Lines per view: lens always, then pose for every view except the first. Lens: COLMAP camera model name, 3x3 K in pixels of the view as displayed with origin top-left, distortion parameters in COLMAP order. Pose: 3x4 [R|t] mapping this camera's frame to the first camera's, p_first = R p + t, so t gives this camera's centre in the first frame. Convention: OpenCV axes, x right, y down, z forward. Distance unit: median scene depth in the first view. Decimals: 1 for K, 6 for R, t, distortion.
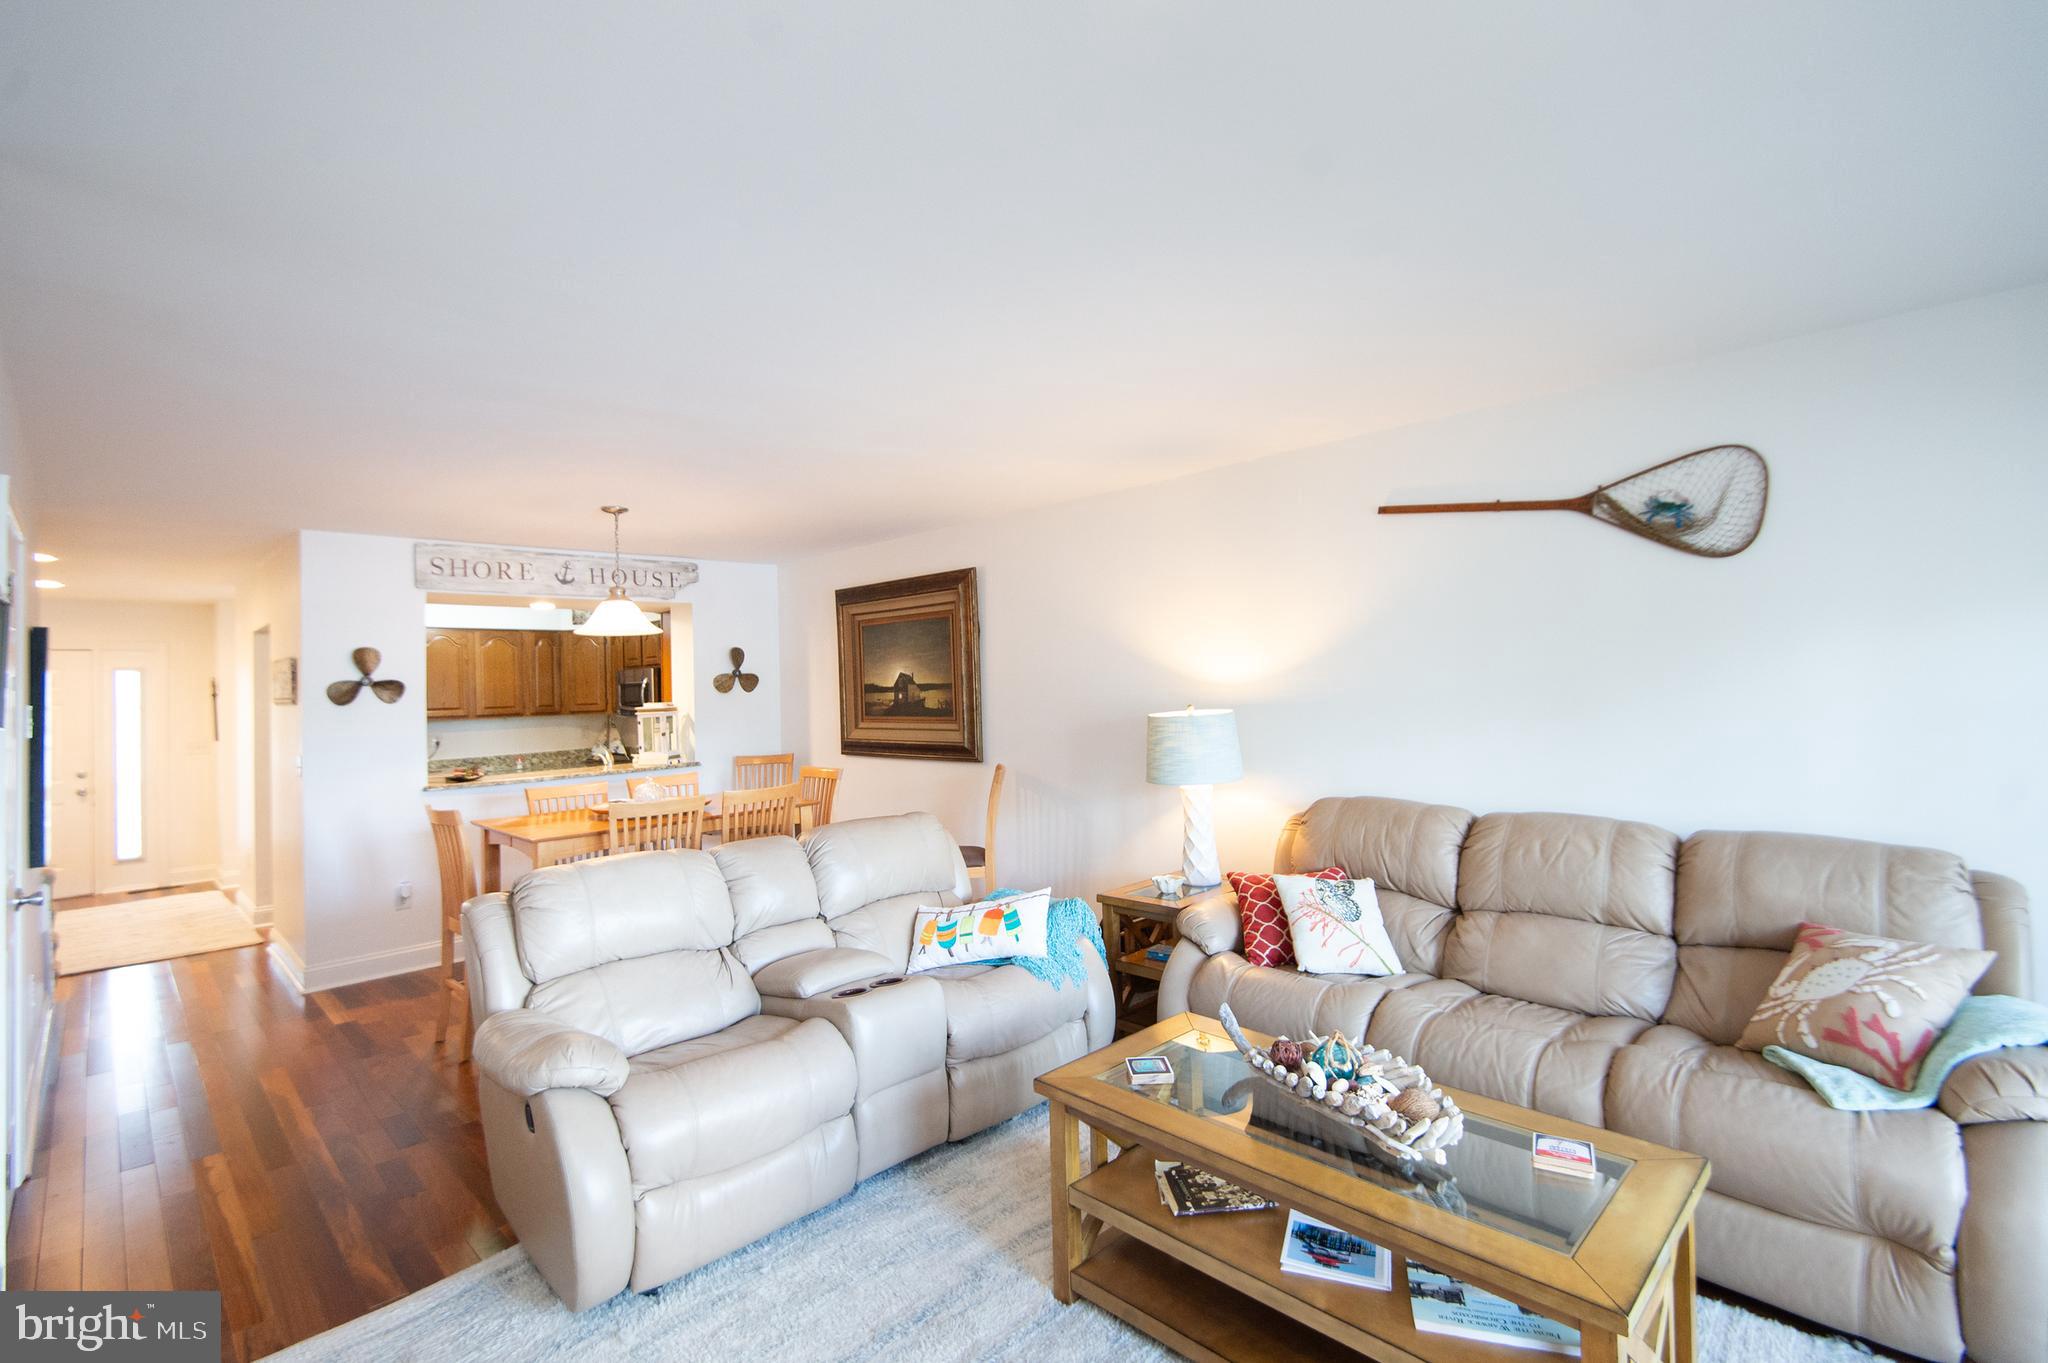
lens RADIAL K [[925.6, 0, 1021.9], [0, 925.6, 661.5], [0, 0, 1]] dist [0.014507, -0.001968]
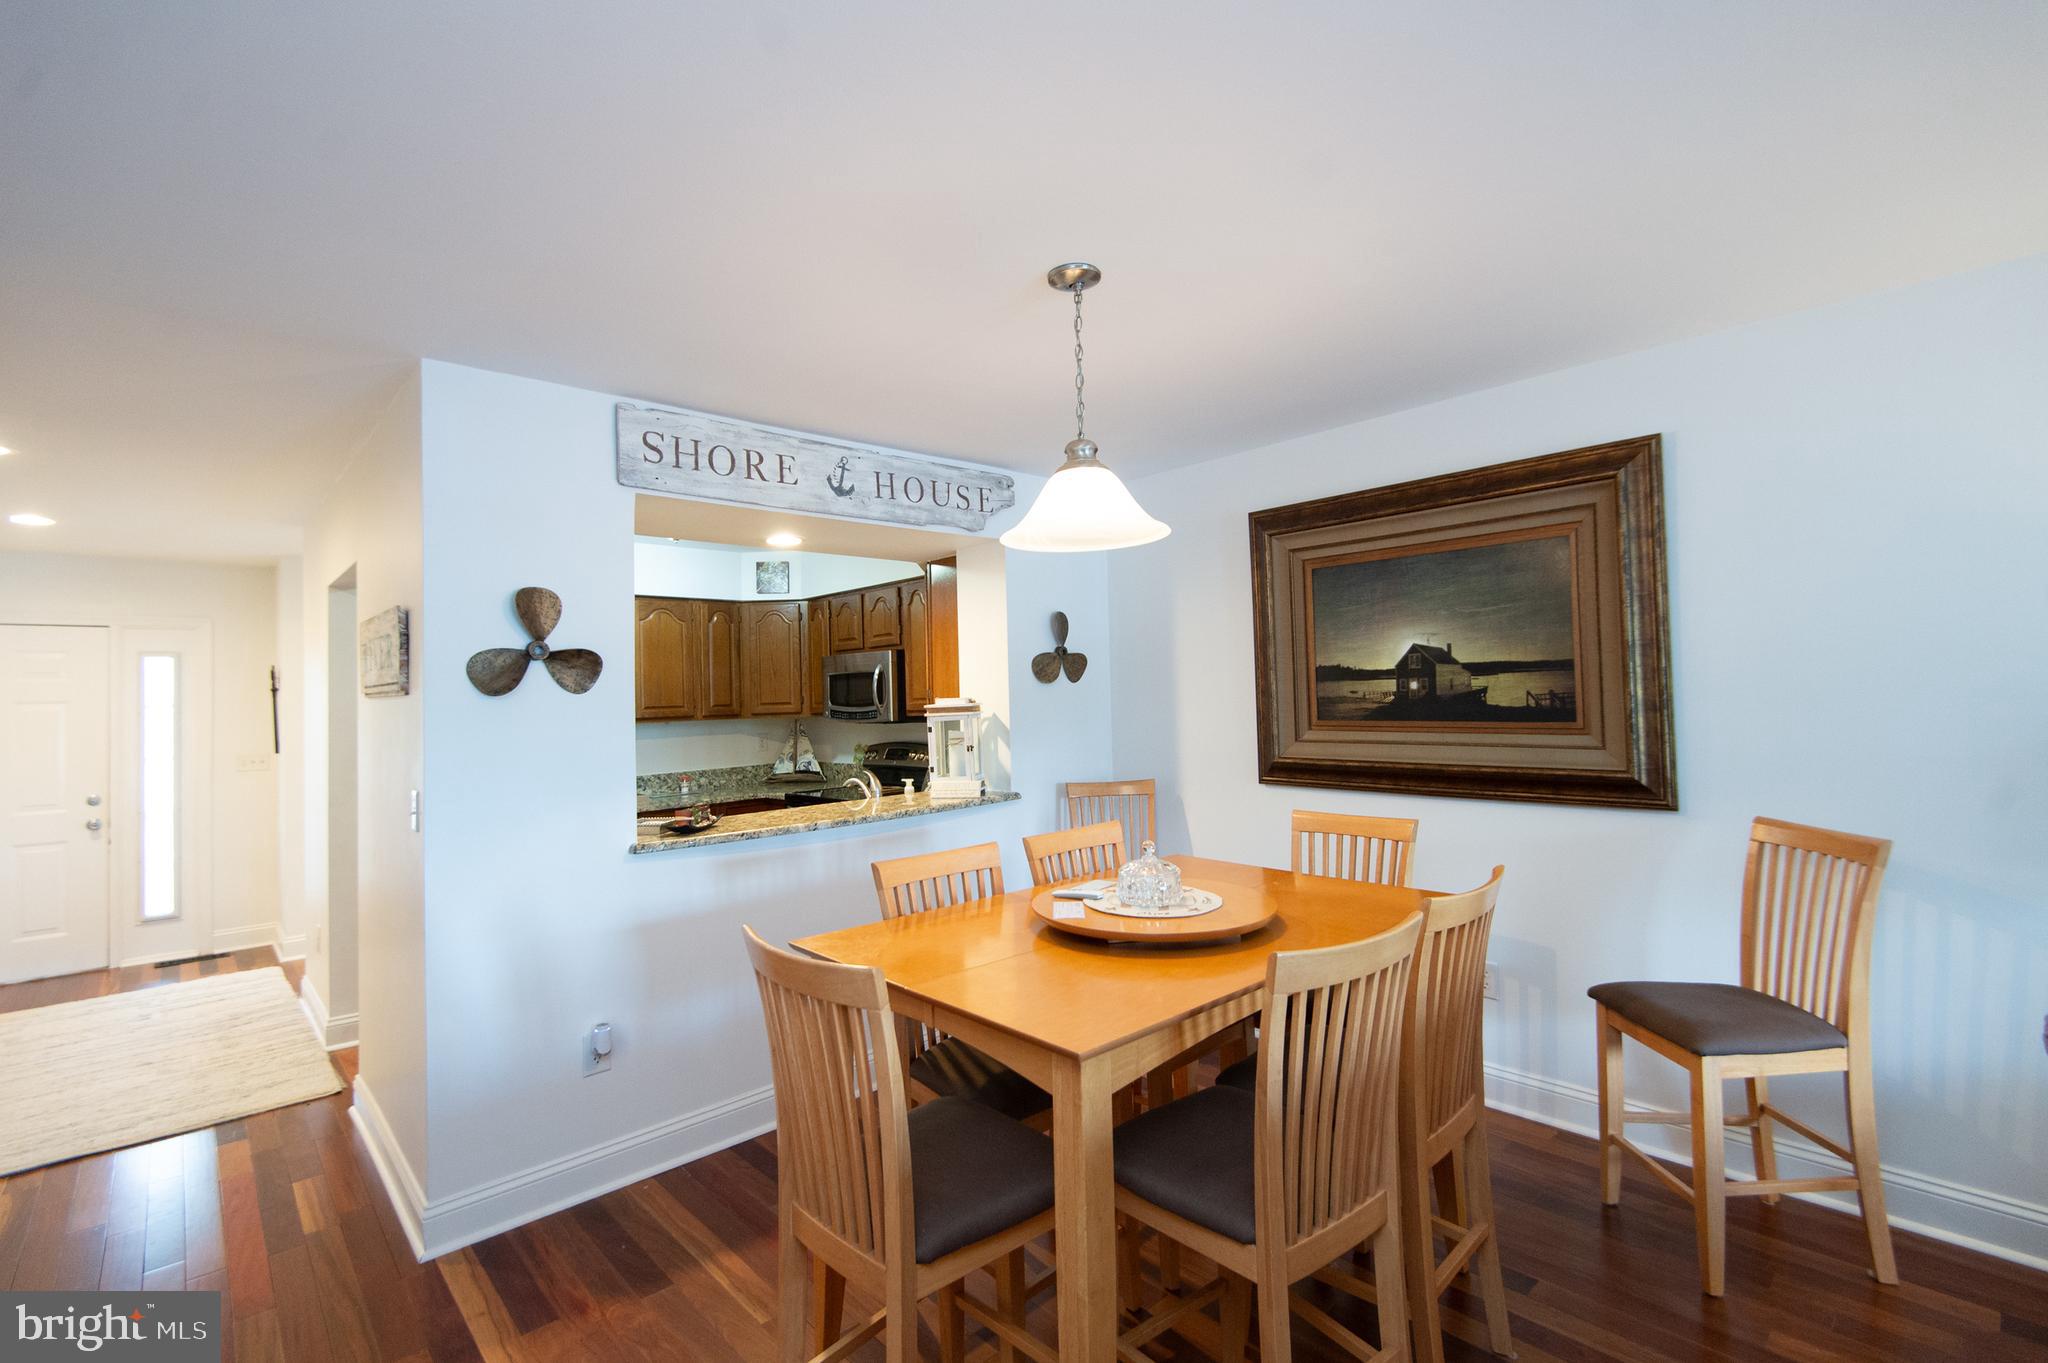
lens RADIAL K [[925.6, 0, 1035.8], [0, 925.6, 662.7], [0, 0, 1]] dist [0.014507, -0.001968]
pose [[0.999355, 0.000115, -0.035909, -0.339343], [-0.000345, 0.999979, -0.006403, 0.026619], [0.035908, 0.006411, 0.999335, 0.406508]]
